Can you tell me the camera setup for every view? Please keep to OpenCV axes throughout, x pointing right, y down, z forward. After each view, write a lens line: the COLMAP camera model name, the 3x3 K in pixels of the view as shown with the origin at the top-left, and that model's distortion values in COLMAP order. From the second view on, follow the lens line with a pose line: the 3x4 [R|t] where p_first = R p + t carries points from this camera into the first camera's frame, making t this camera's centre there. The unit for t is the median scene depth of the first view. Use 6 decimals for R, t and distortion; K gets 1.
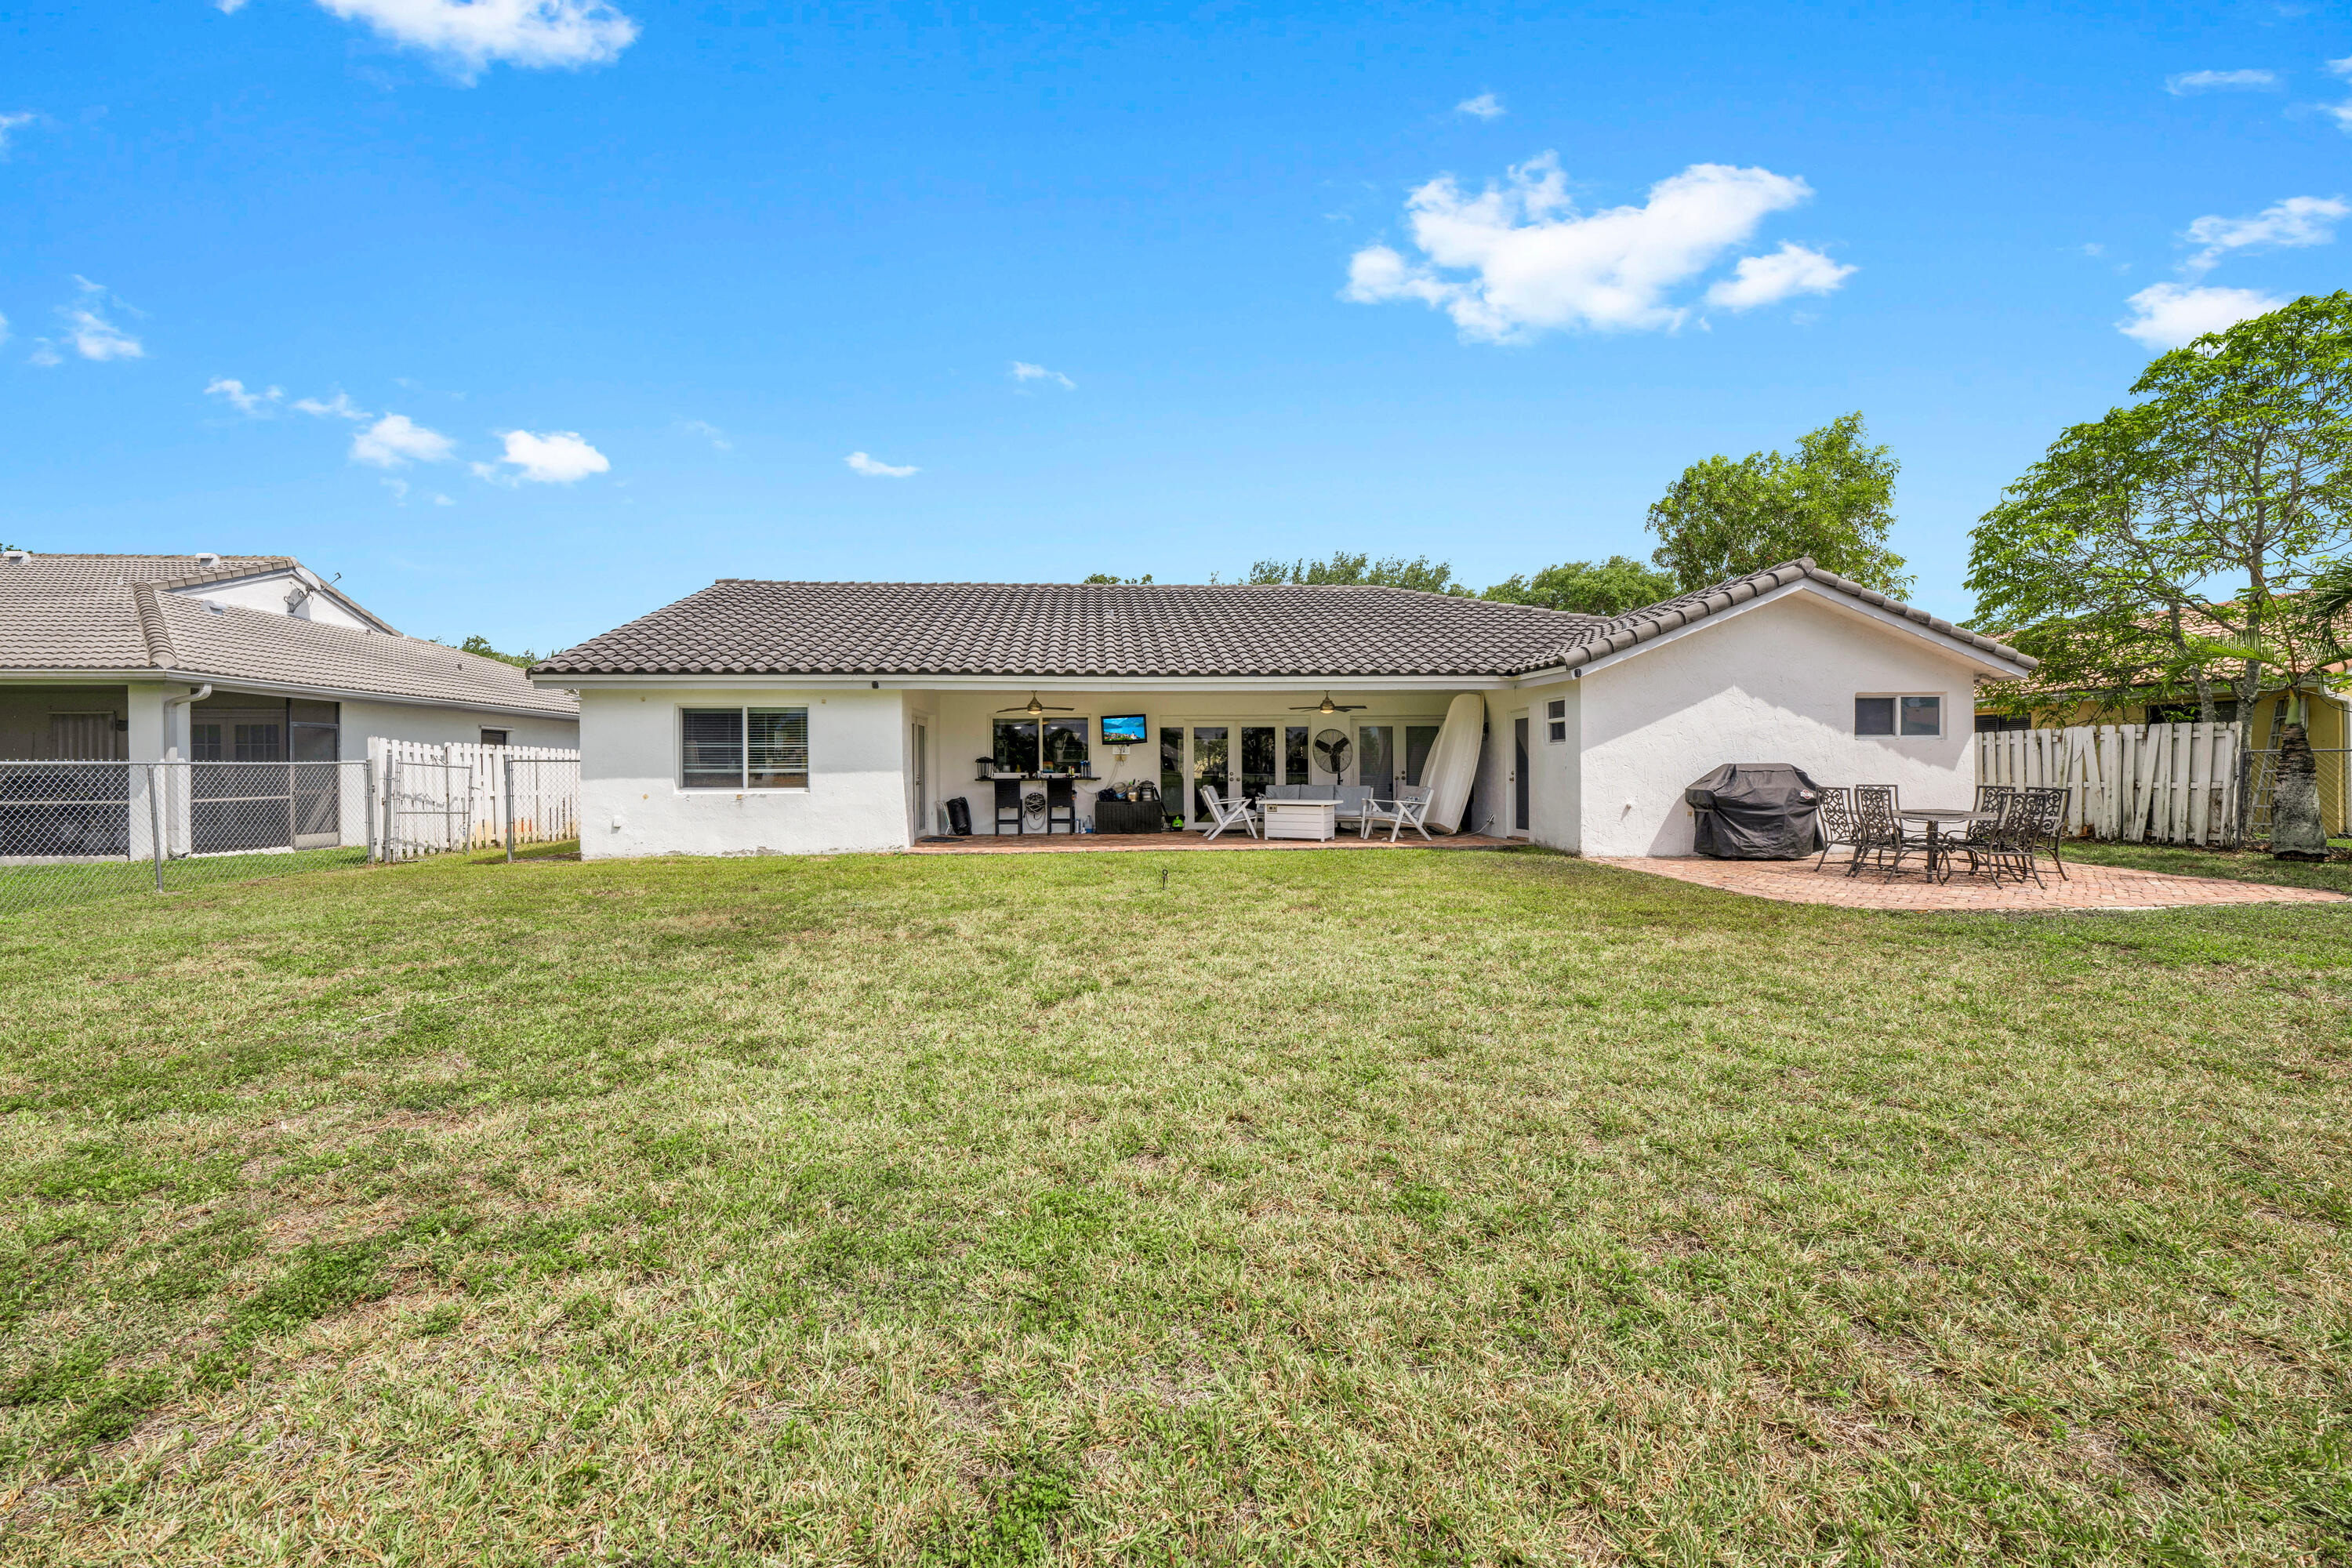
lens RADIAL K [[916.6, 0, 1176.0], [0, 916.6, 784.0], [0, 0, 1]] dist [-0.000184, 0.000004]
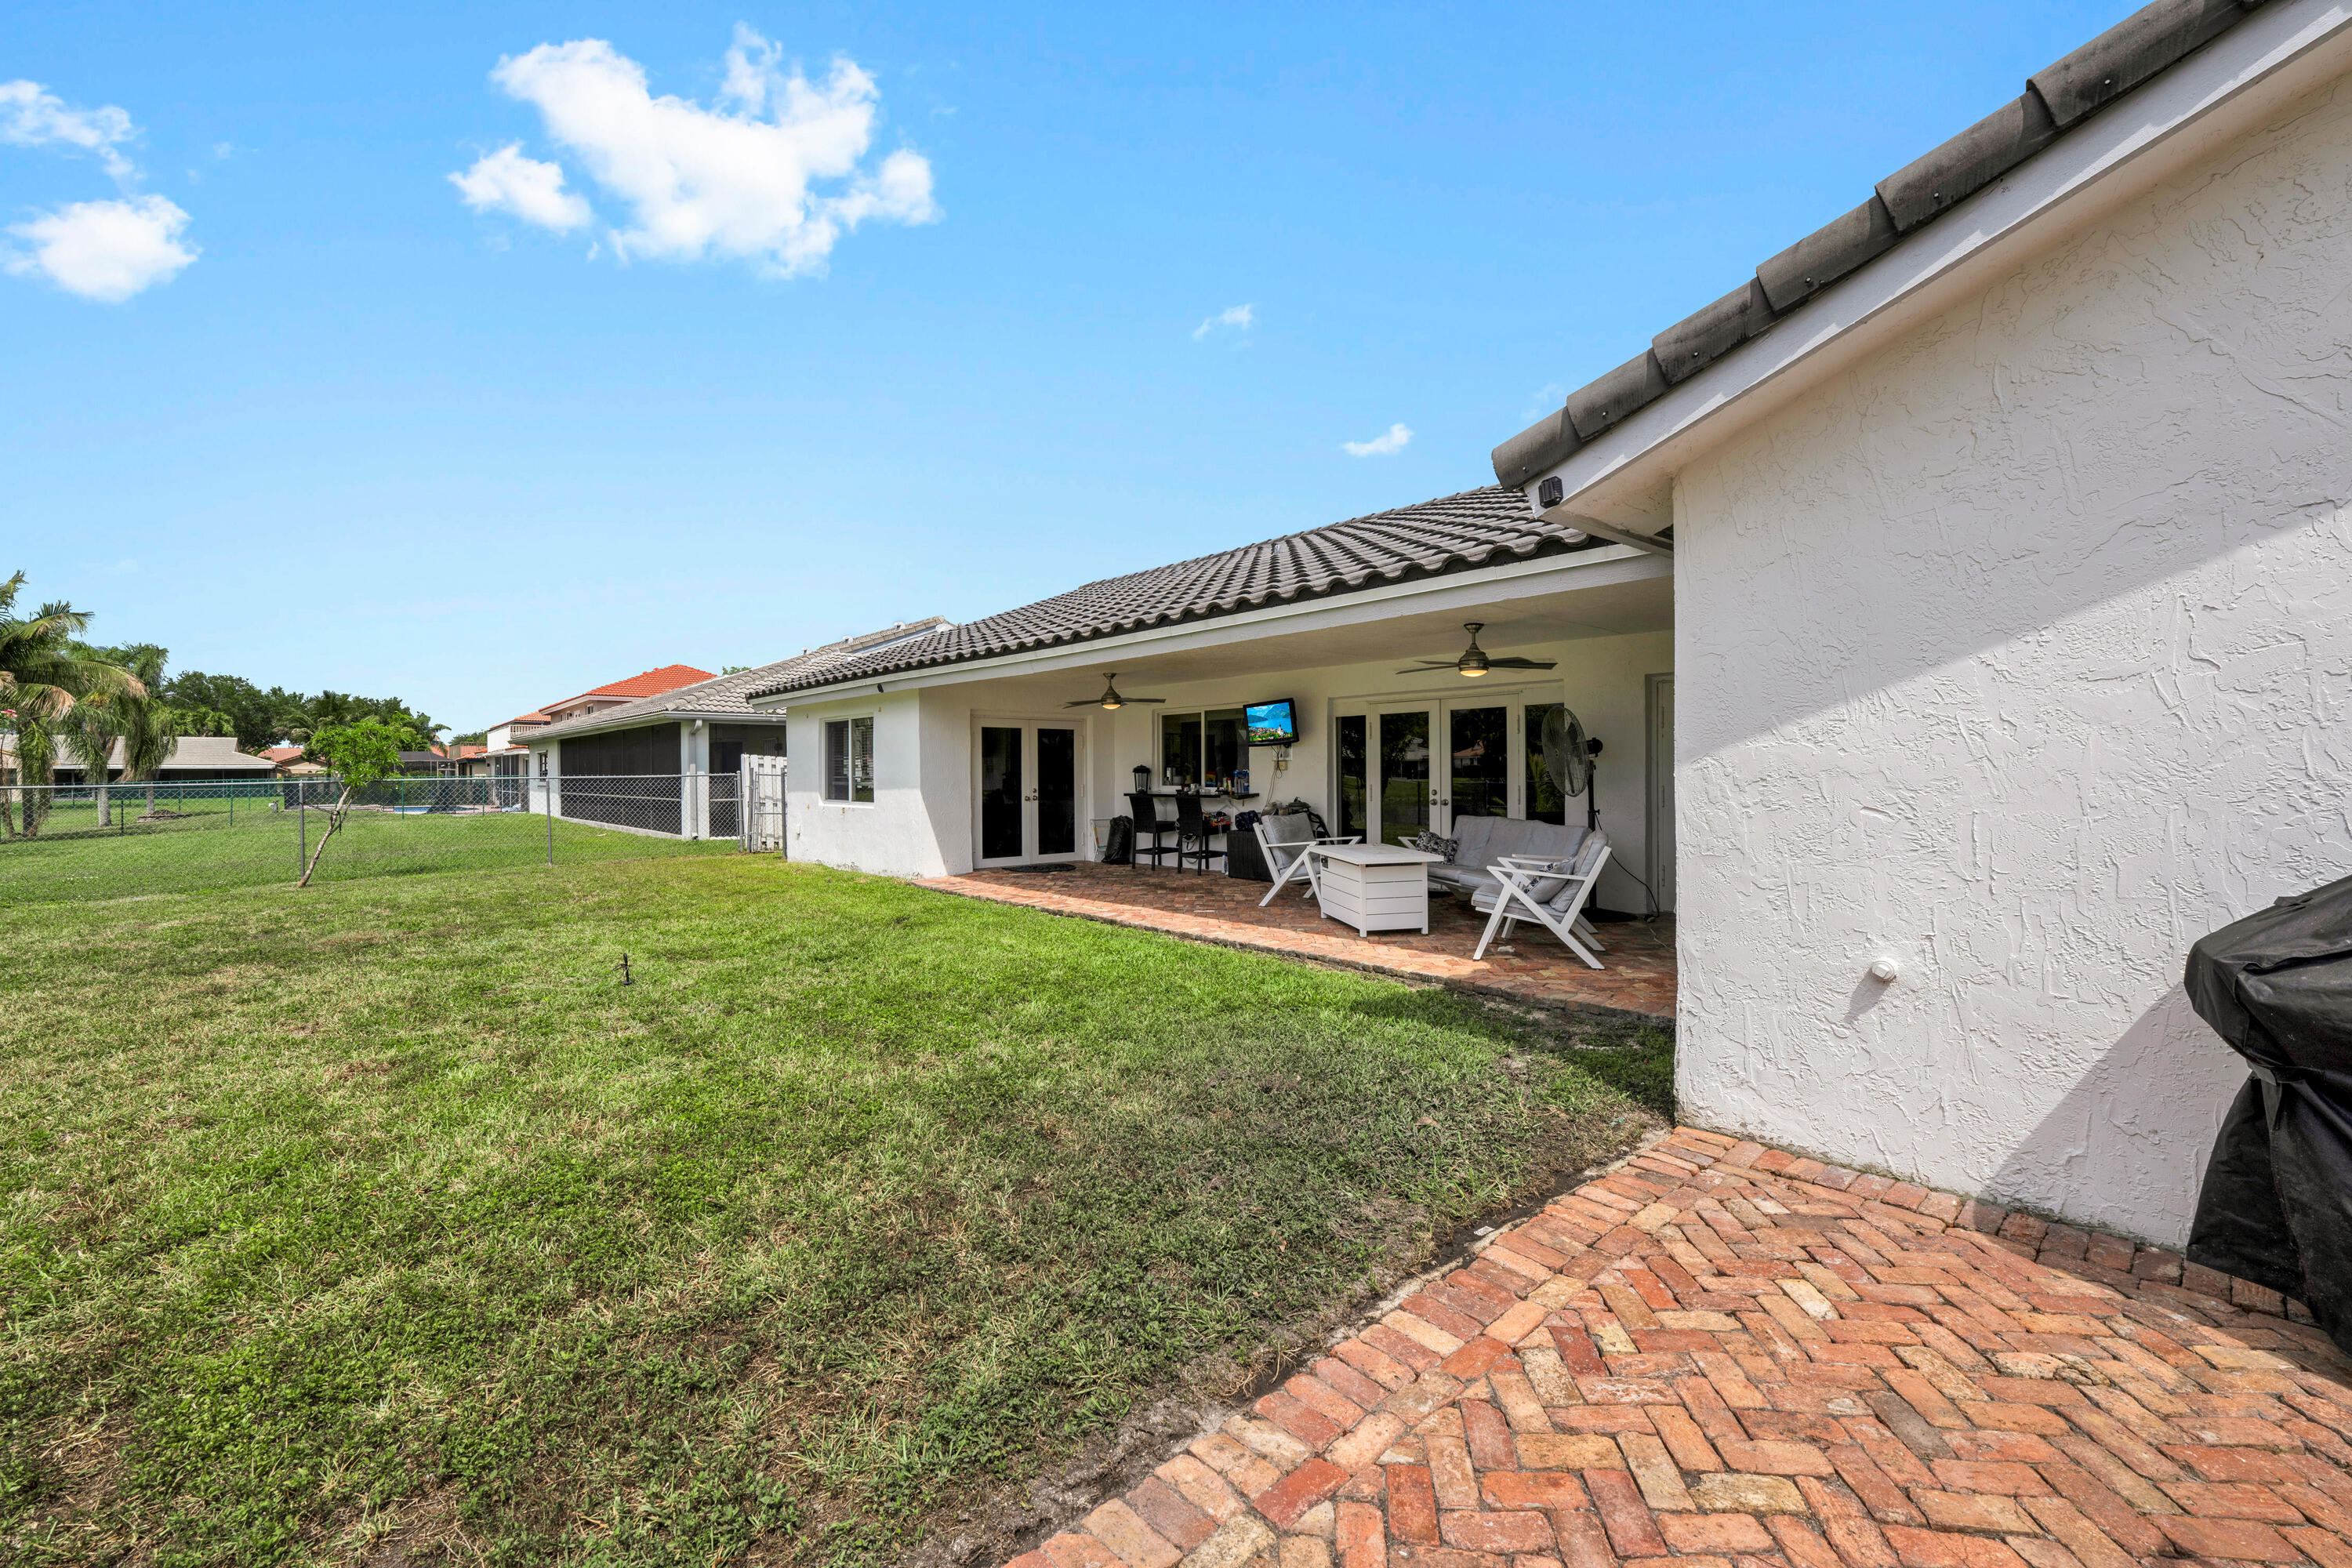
lens RADIAL K [[960.8, 0, 1178.9], [0, 960.8, 775.5], [0, 0, 1]] dist [-0.001039, -0.000219]
pose [[0.597496, 0.006031, -0.801849, 0.540785], [-0.003176, 0.999982, 0.005155, -0.028354], [0.801866, -0.000533, 0.597504, 0.627915]]
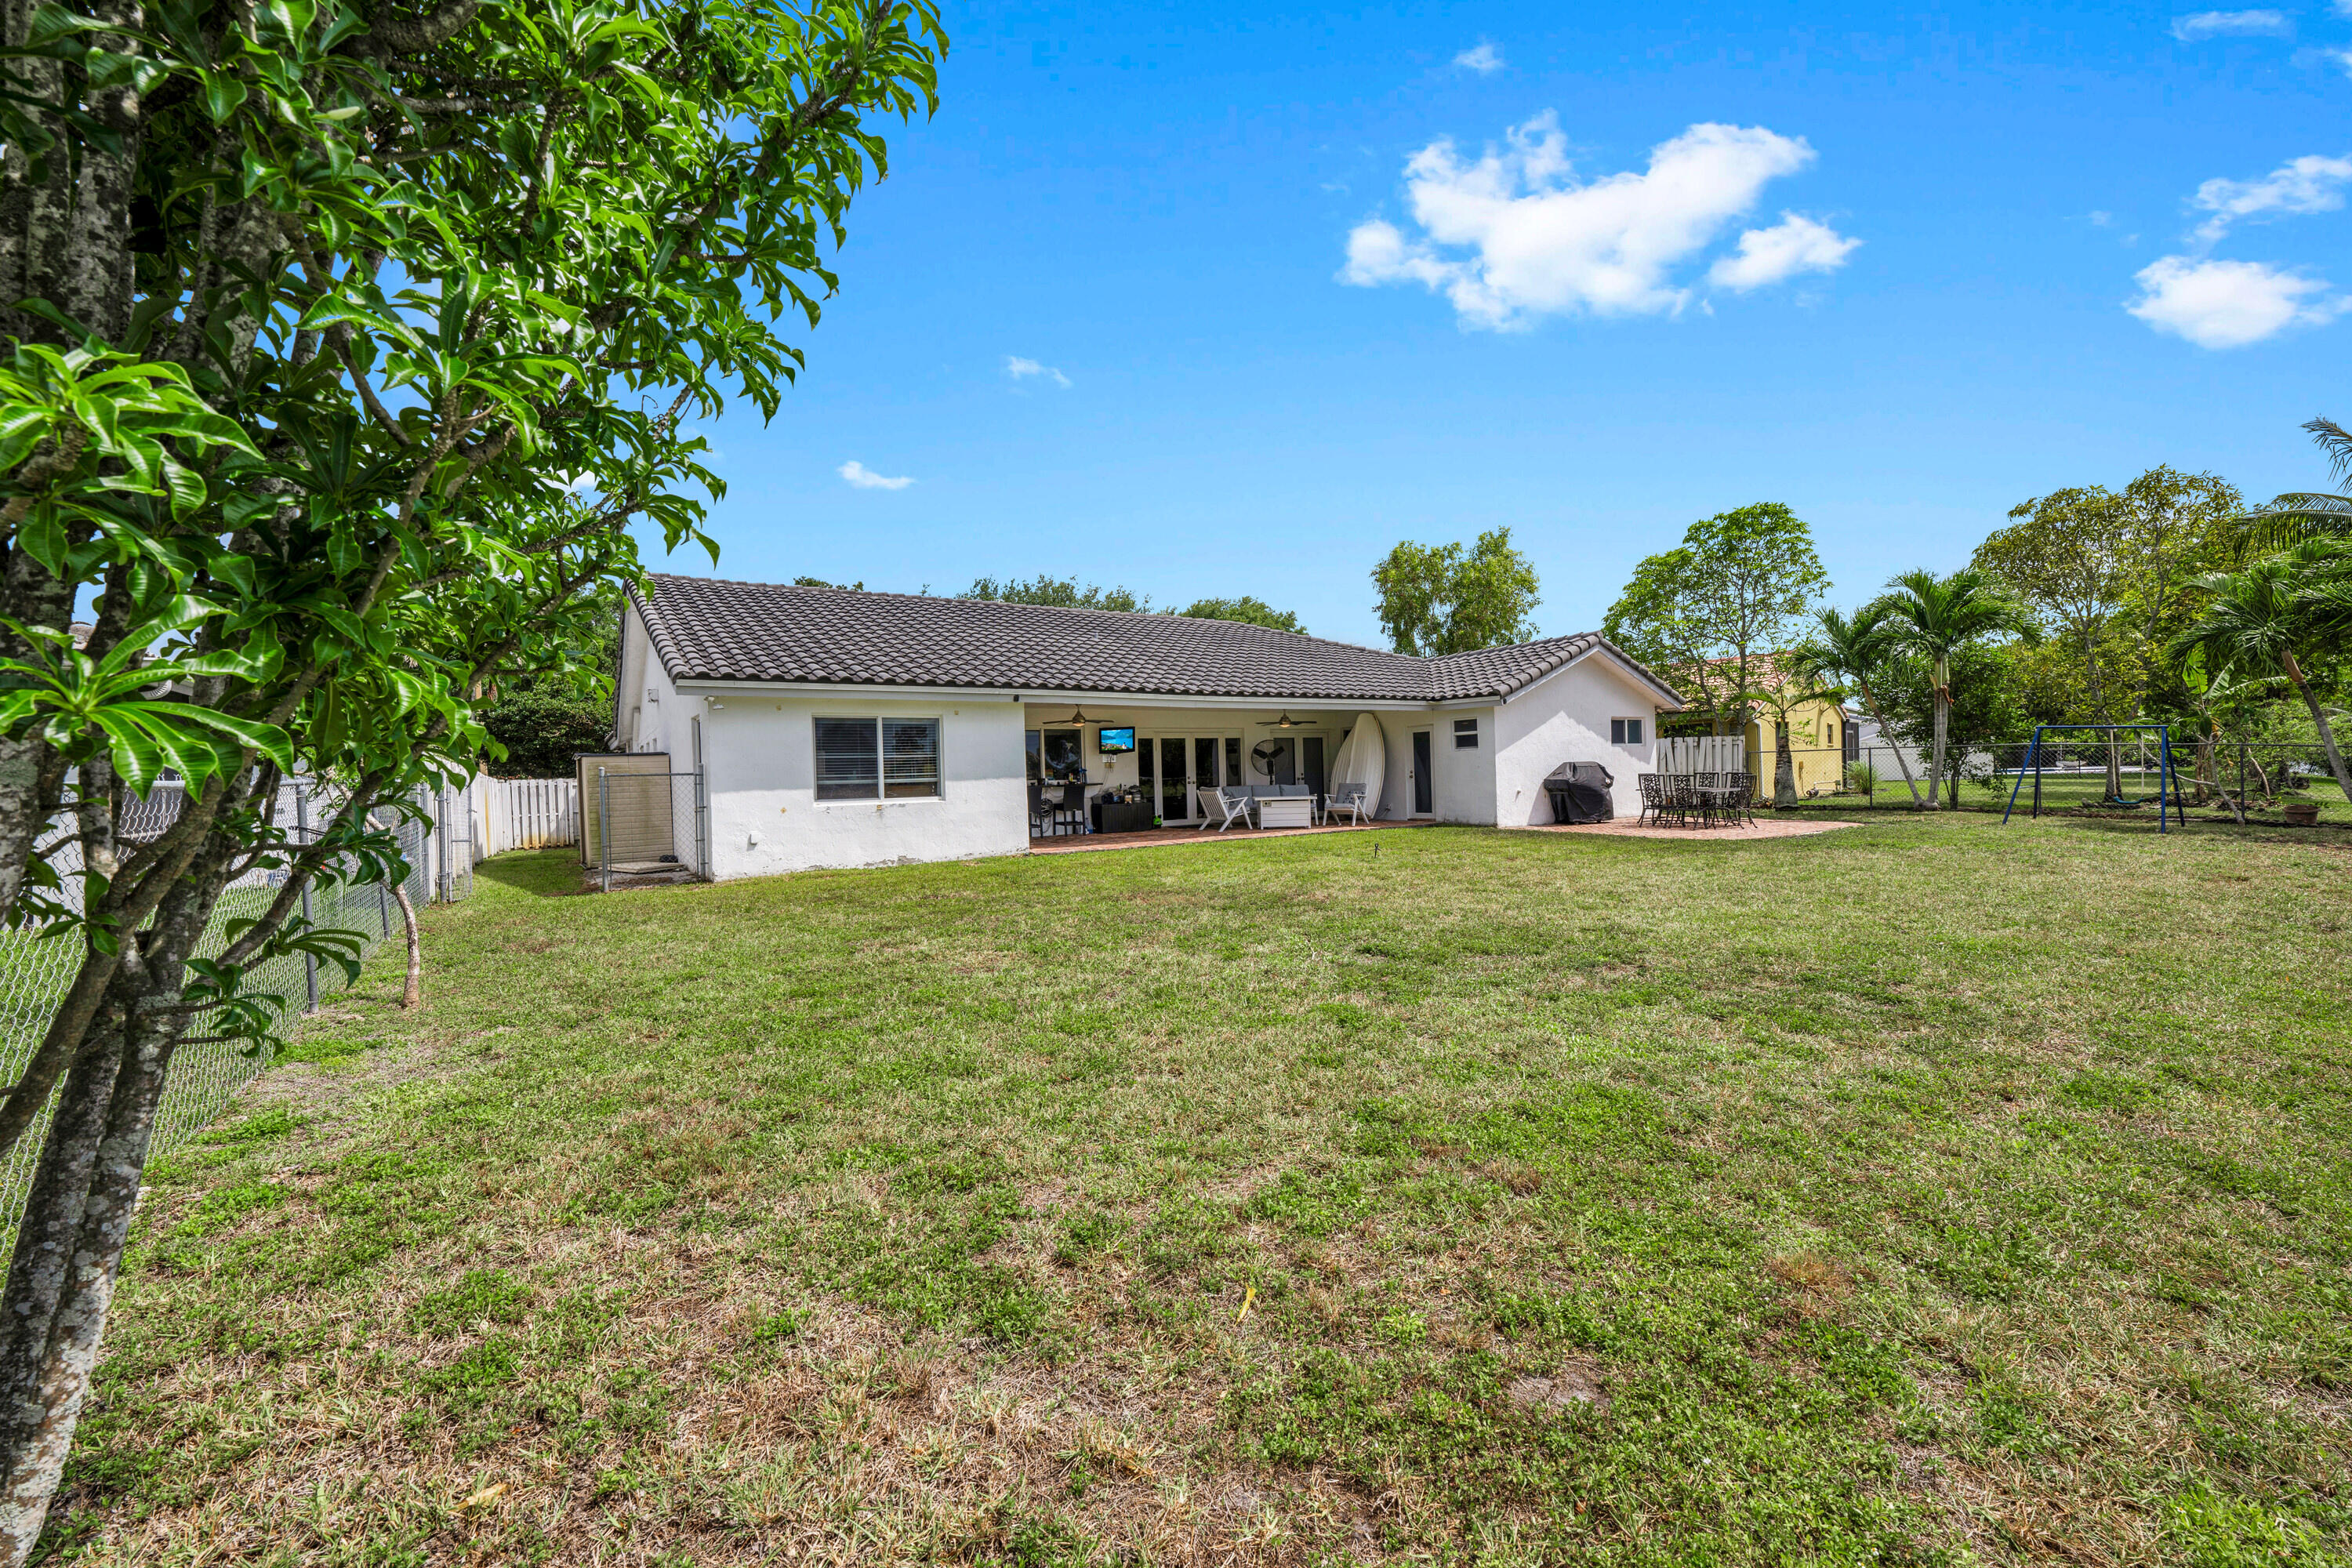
lens RADIAL K [[916.6, 0, 1176.0], [0, 916.6, 784.0], [0, 0, 1]] dist [-0.000184, 0.000004]
pose [[0.877852, -0.023076, 0.478376, -0.632918], [0.029037, 0.999566, -0.005066, 0.003098], [-0.478052, 0.018337, 0.878140, -0.031563]]
